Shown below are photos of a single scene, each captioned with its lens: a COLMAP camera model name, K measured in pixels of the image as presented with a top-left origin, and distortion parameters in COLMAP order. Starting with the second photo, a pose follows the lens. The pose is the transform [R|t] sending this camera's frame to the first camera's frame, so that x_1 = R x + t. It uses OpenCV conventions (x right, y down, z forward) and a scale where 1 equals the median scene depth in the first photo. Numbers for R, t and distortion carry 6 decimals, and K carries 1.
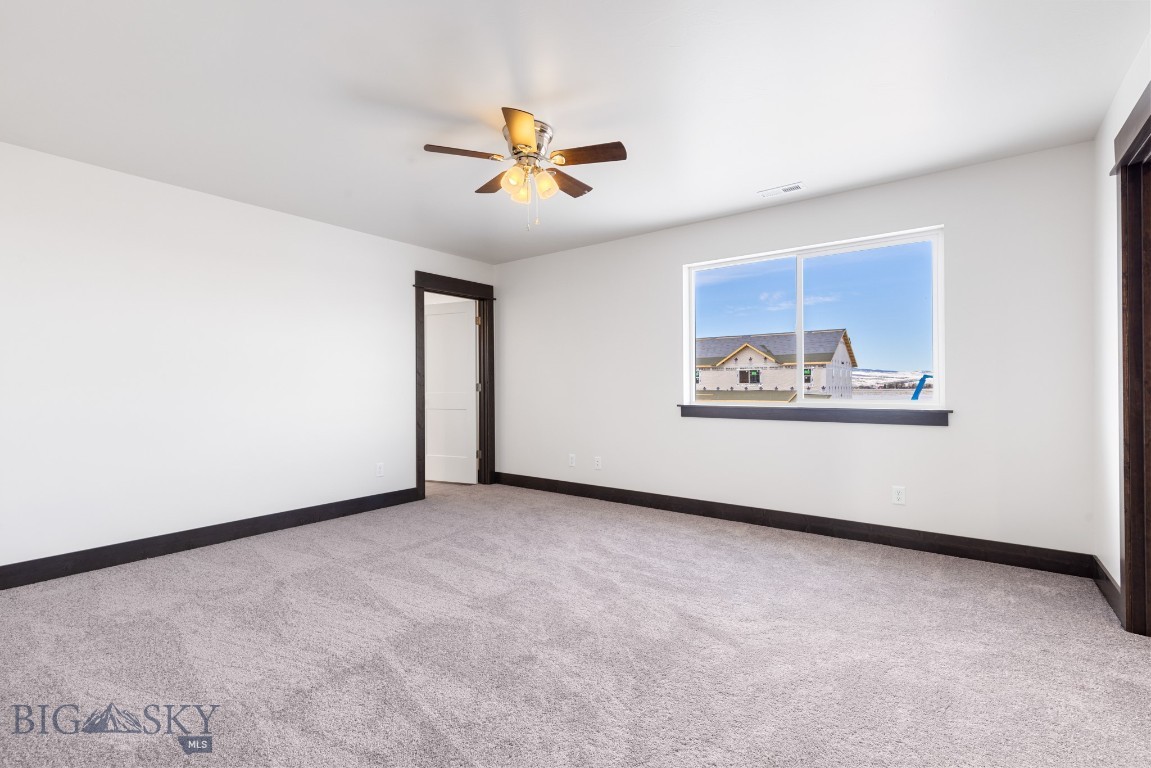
lens RADIAL K [[521.9, 0, 589.0], [0, 521.9, 386.8], [0, 0, 1]] dist [0.002532, 0.000365]
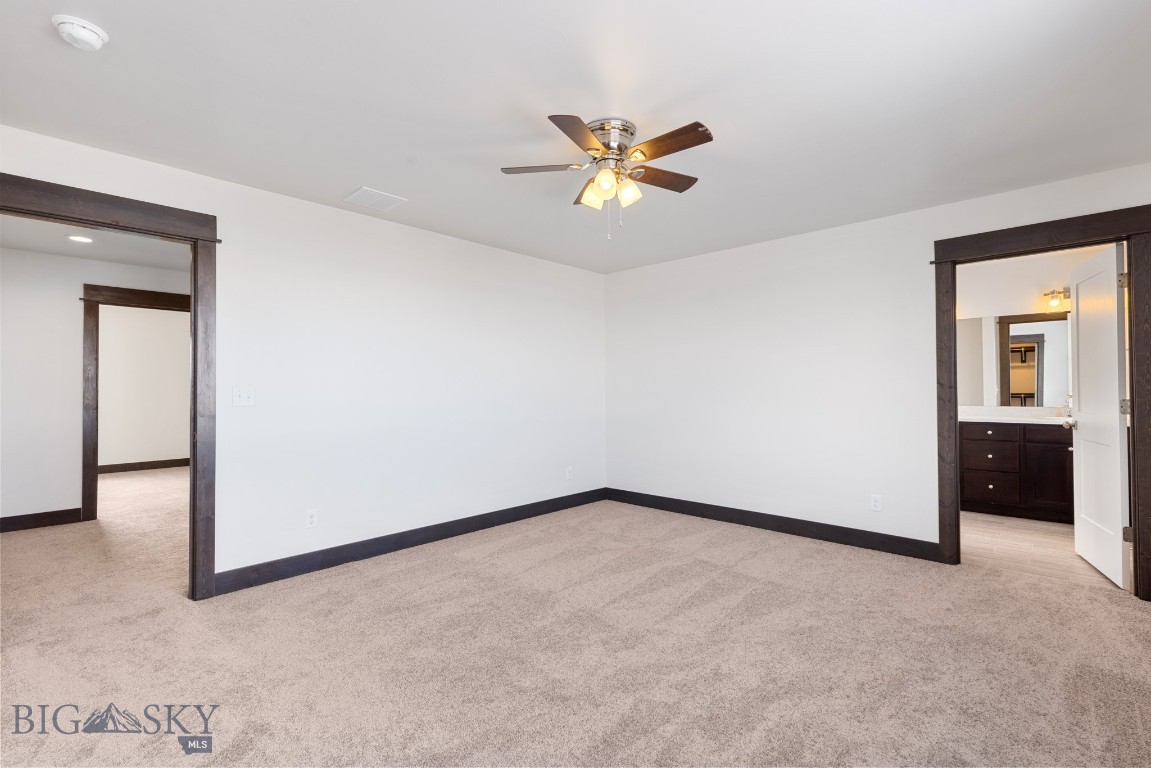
lens RADIAL K [[521.9, 0, 589.0], [0, 521.9, 386.8], [0, 0, 1]] dist [0.002532, 0.000365]
pose [[-0.124852, -0.015049, -0.992061, 0.063715], [-0.010277, 0.999851, -0.013874, -0.000971], [0.992122, 0.008463, -0.124988, 0.089154]]
